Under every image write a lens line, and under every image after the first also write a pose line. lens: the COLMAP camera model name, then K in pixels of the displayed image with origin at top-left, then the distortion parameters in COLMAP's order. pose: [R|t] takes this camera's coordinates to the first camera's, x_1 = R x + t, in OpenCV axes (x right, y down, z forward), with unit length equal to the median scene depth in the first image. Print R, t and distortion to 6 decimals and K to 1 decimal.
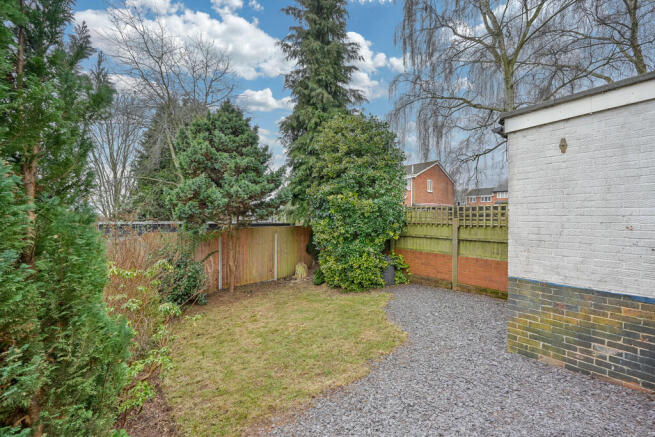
lens RADIAL K [[264.7, 0, 326.6], [0, 264.7, 215.7], [0, 0, 1]] dist [-0.000888, -0.000013]
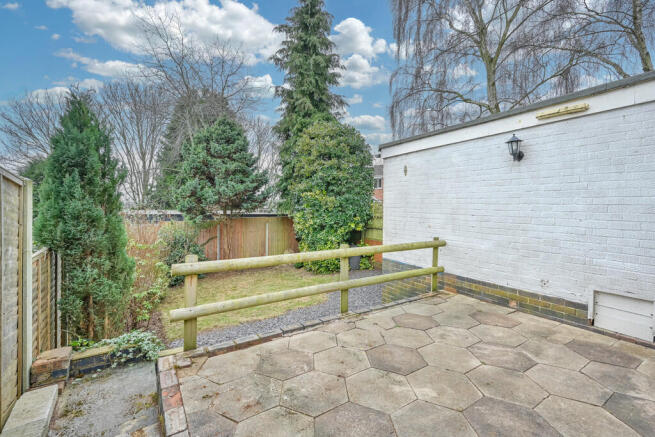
lens RADIAL K [[295.7, 0, 323.1], [0, 295.7, 203.6], [0, 0, 1]] dist [0.001321, 0.000128]
pose [[0.990938, 0.010798, -0.133883, 0.279048], [-0.010156, 0.999933, 0.005477, -0.034842], [0.133933, -0.004068, 0.990982, -0.309785]]
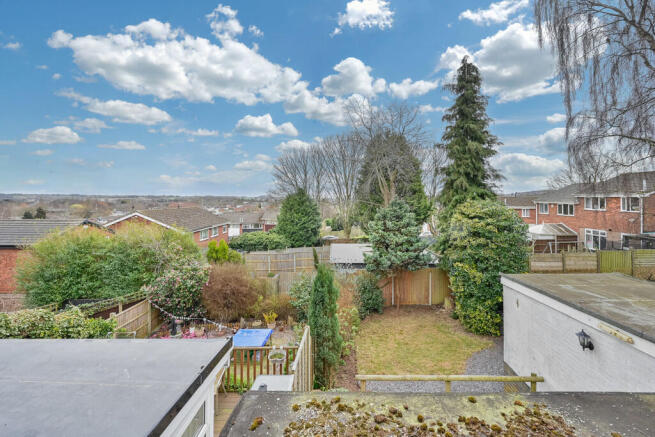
lens RADIAL K [[272.8, 0, 343.4], [0, 272.8, 194.4], [0, 0, 1]] dist [0.011869, -0.000007]
pose [[0.768700, -0.002935, -0.639603, 0.511776], [-0.003397, 0.999957, -0.008671, -0.445014], [0.639600, 0.008838, 0.768657, -0.592844]]
